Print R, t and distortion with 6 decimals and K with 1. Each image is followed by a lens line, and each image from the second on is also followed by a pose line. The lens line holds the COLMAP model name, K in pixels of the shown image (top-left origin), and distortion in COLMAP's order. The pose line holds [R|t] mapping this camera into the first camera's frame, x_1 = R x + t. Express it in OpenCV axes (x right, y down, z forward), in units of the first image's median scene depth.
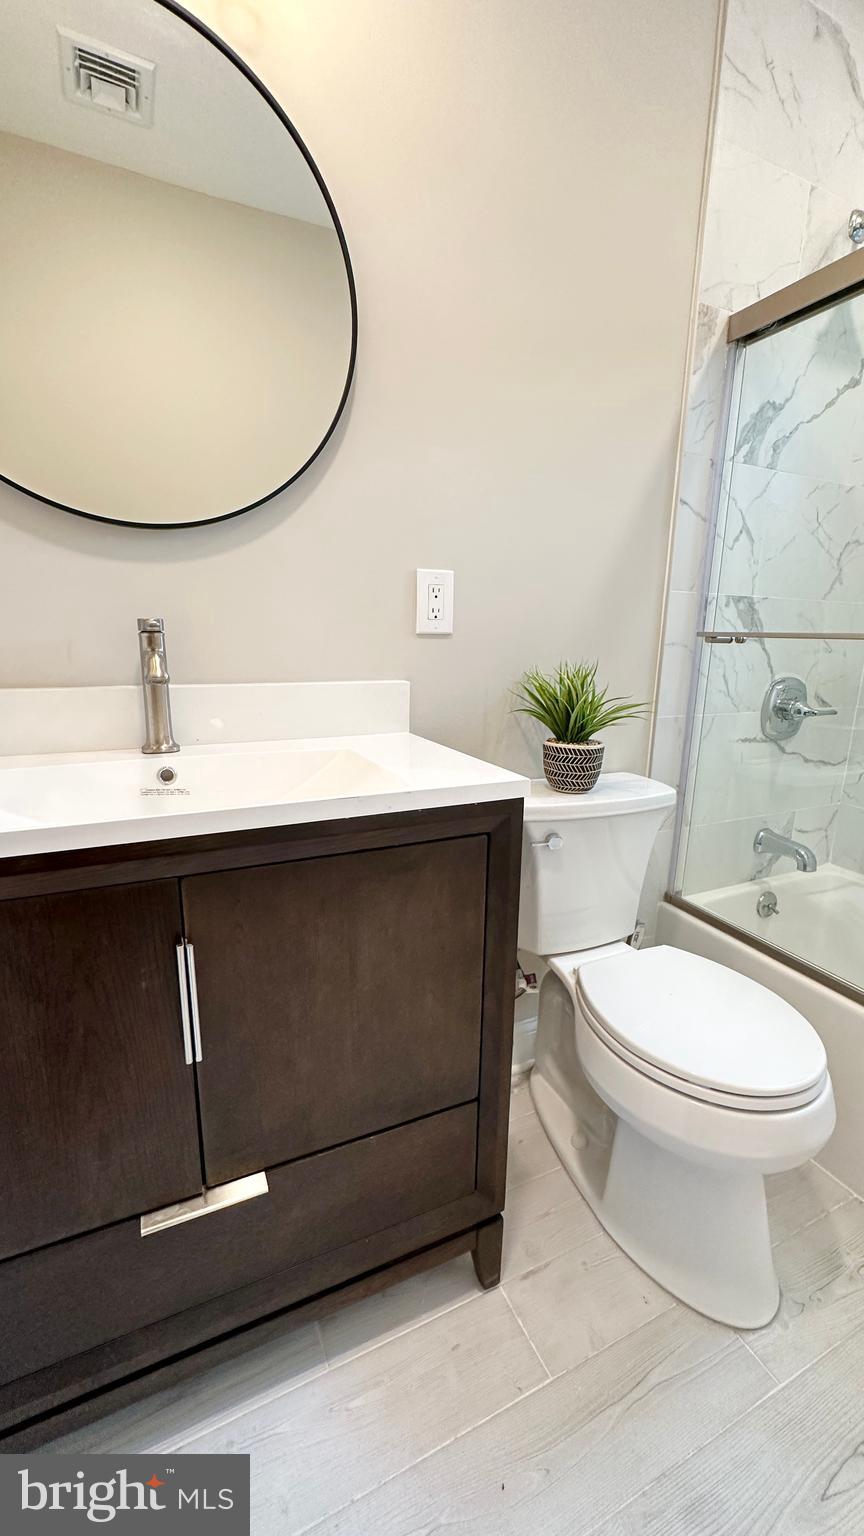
lens RADIAL K [[614.9, 0, 433.7], [0, 614.9, 767.8], [0, 0, 1]] dist [-0.001726, -0.000053]
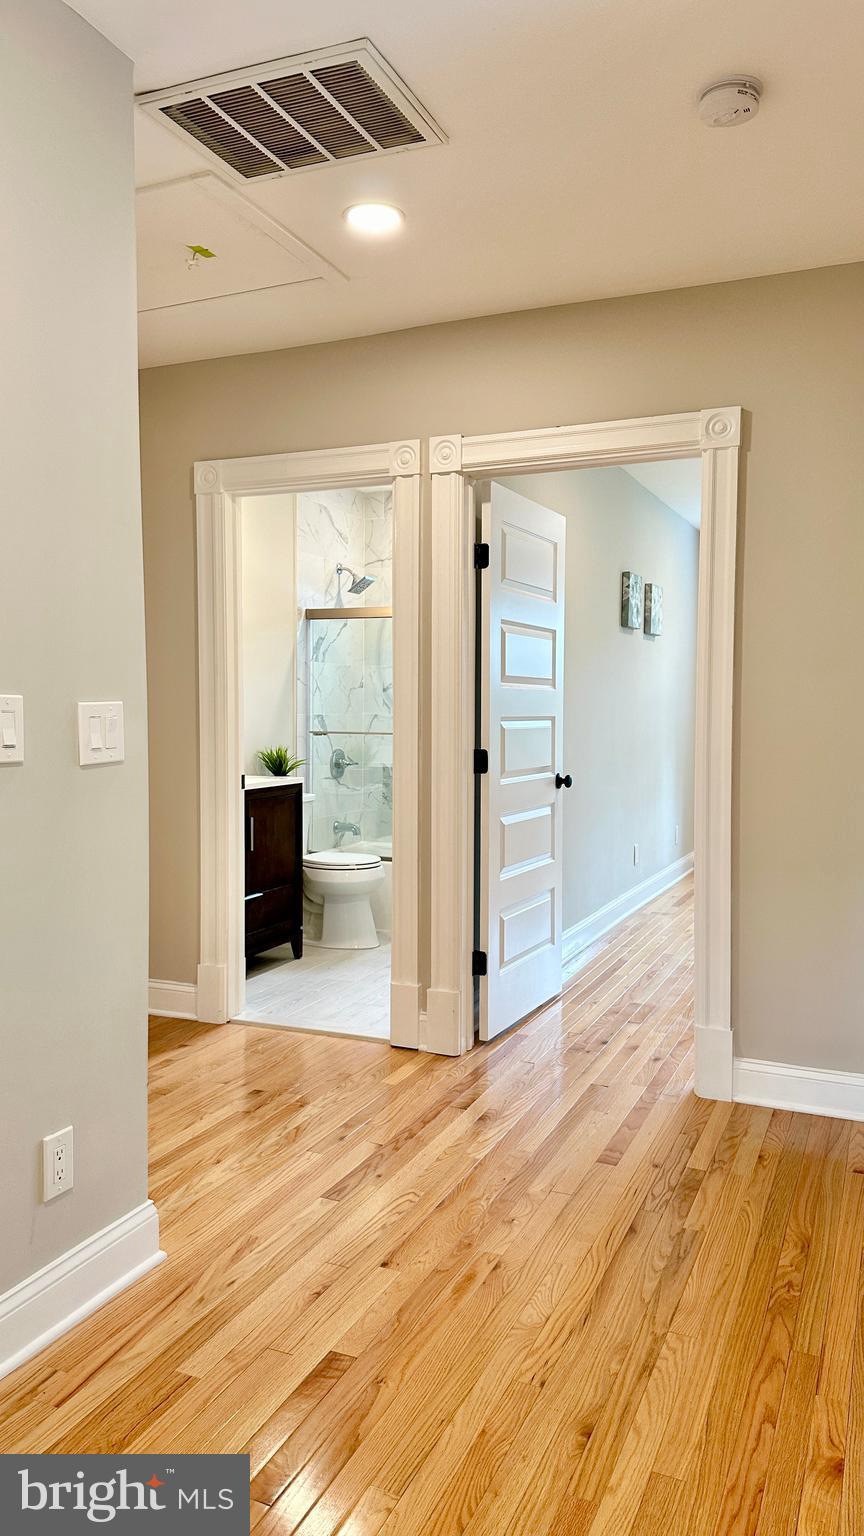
lens RADIAL K [[1119.8, 0, 432.0], [0, 1119.8, 768.0], [0, 0, 1]] dist [0.070676, 0.000065]
pose [[0.753896, -0.049987, 0.655089, -2.202272], [0.149321, 0.984044, -0.096755, 0.438124], [-0.639800, 0.170762, 0.749331, -2.702718]]
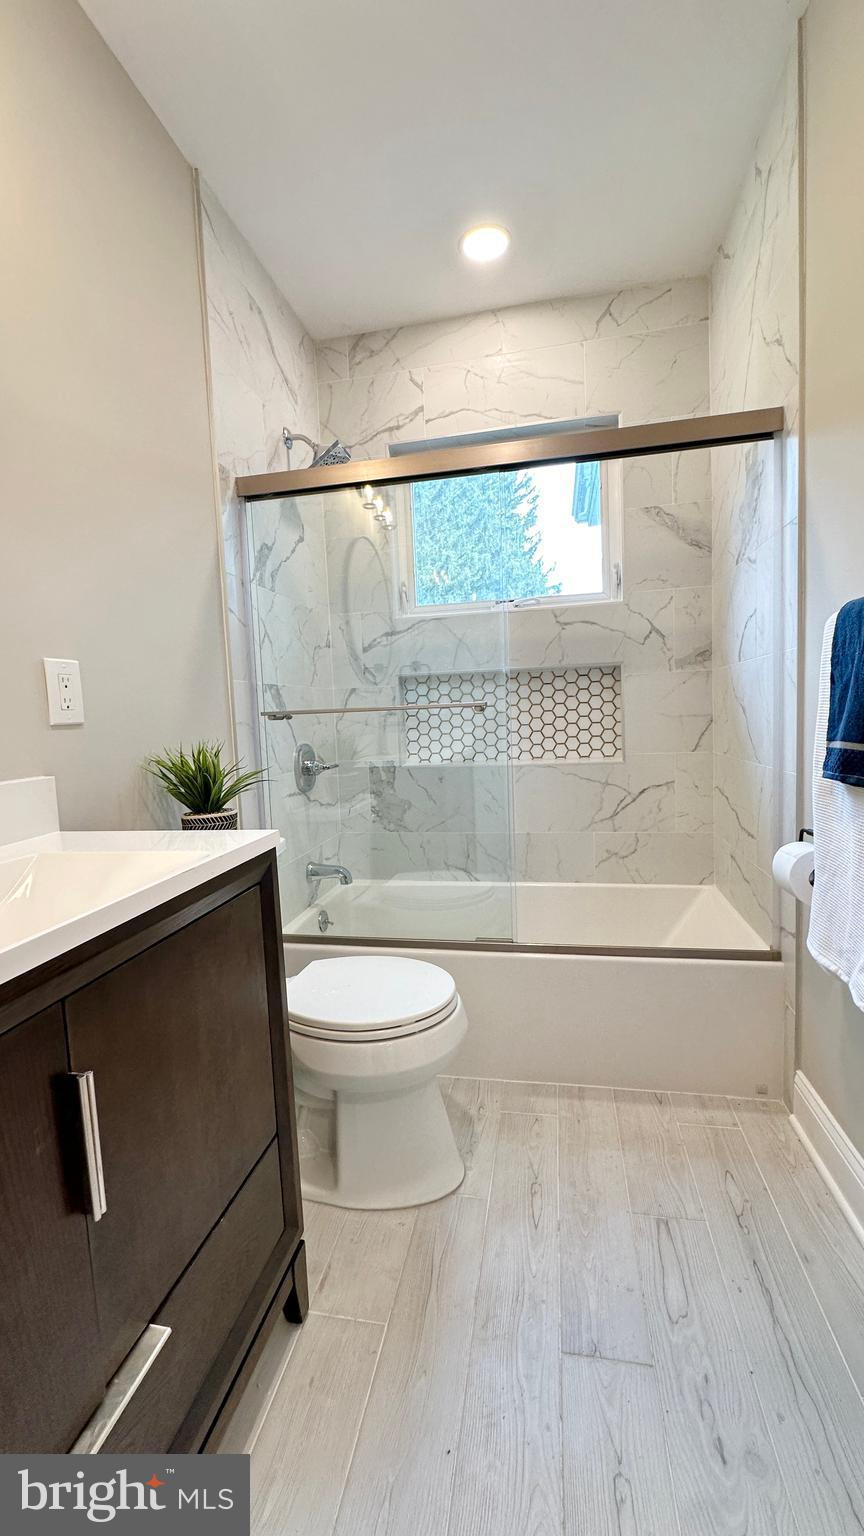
lens RADIAL K [[614.9, 0, 433.7], [0, 614.9, 767.8], [0, 0, 1]] dist [-0.001726, -0.000053]
pose [[0.589085, -0.114992, 0.799848, -0.394438], [0.225590, 0.973872, -0.026135, -0.000044], [-0.775944, 0.195833, 0.599634, 0.004689]]
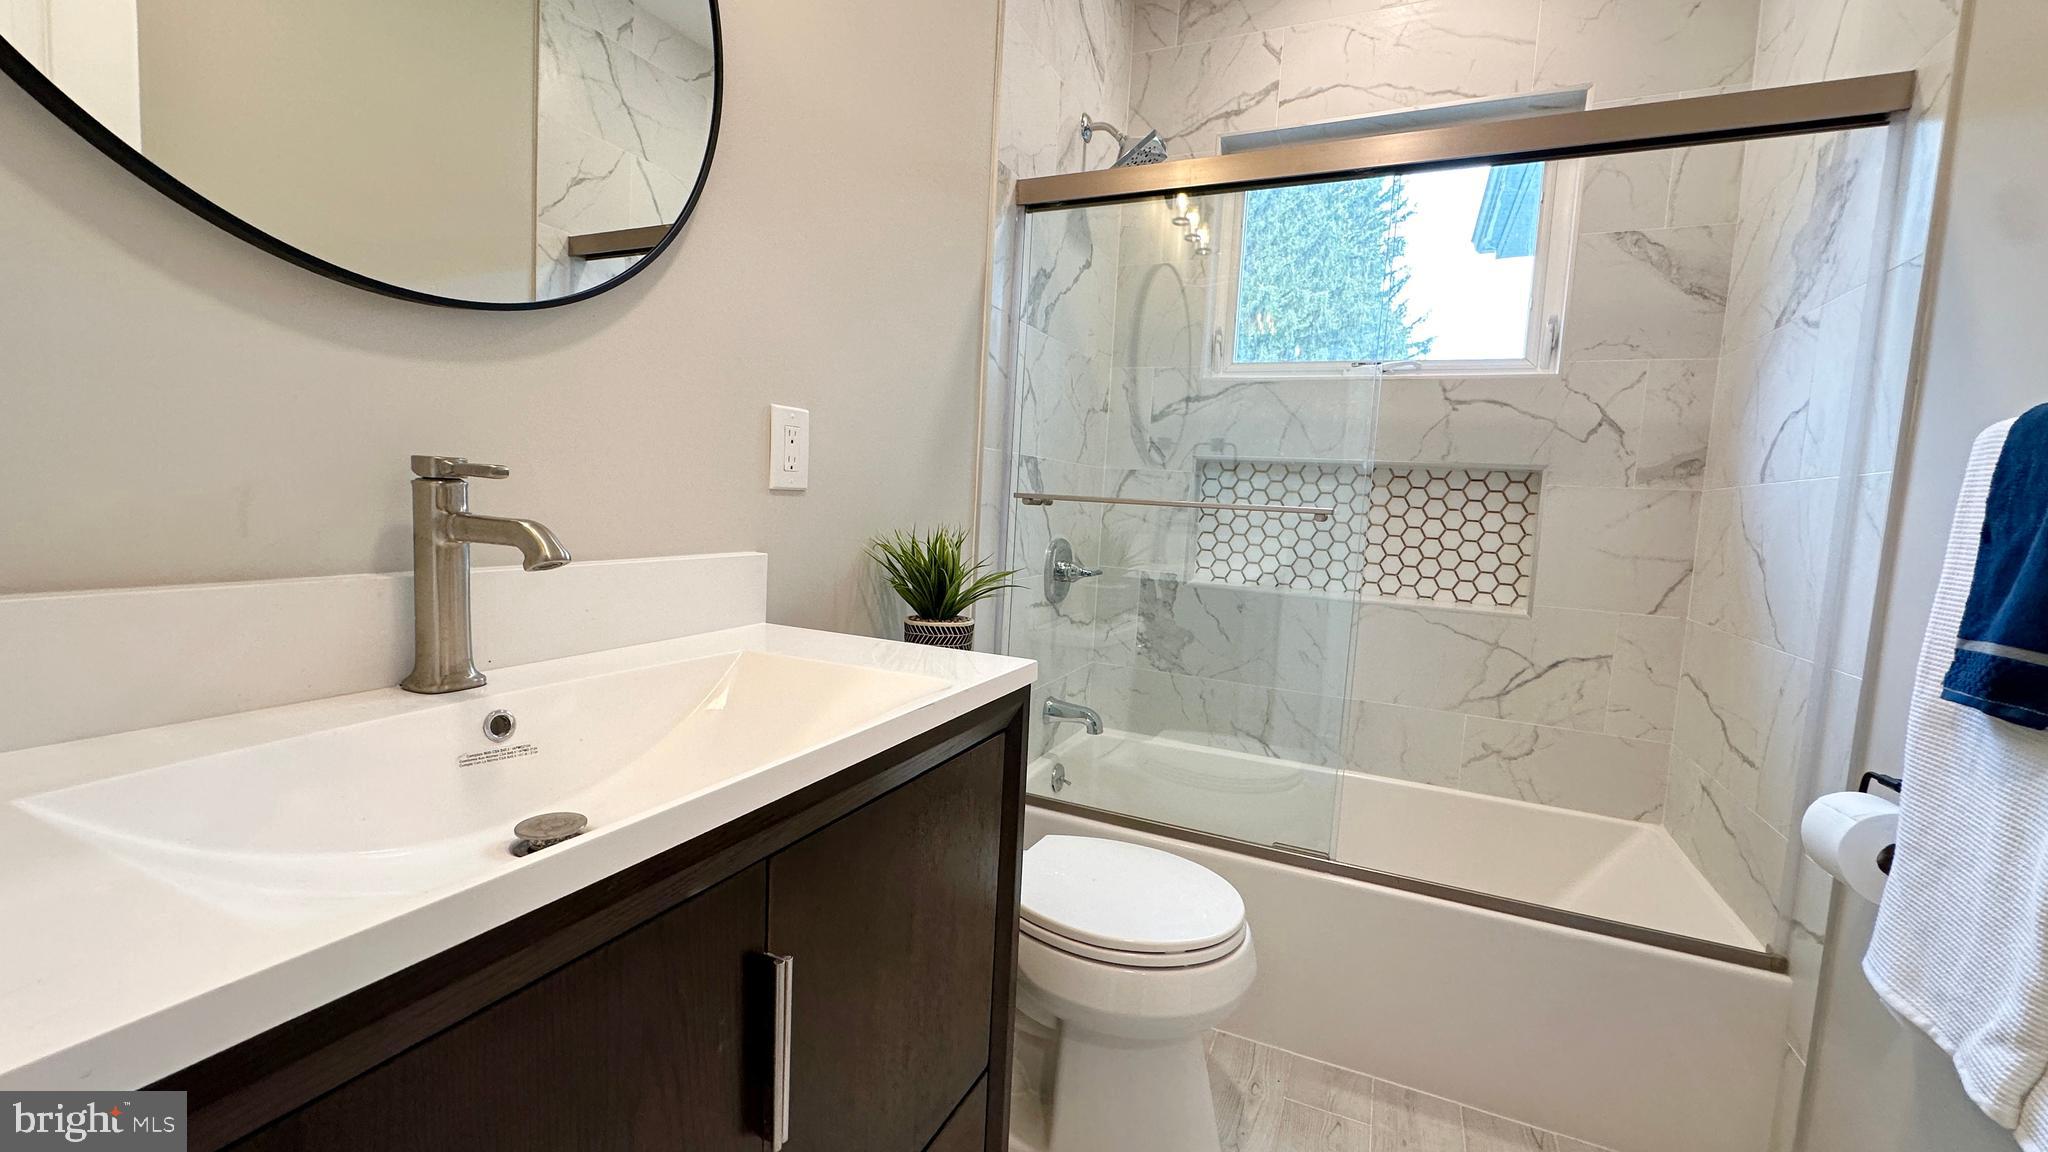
lens RADIAL K [[819.9, 0, 1022.0], [0, 819.9, 575.2], [0, 0, 1]] dist [-0.001726, -0.000053]
pose [[0.760531, -0.039922, 0.648074, -0.397478], [0.101410, 0.993163, -0.057828, -0.024197], [-0.641334, 0.109701, 0.759379, 0.060981]]
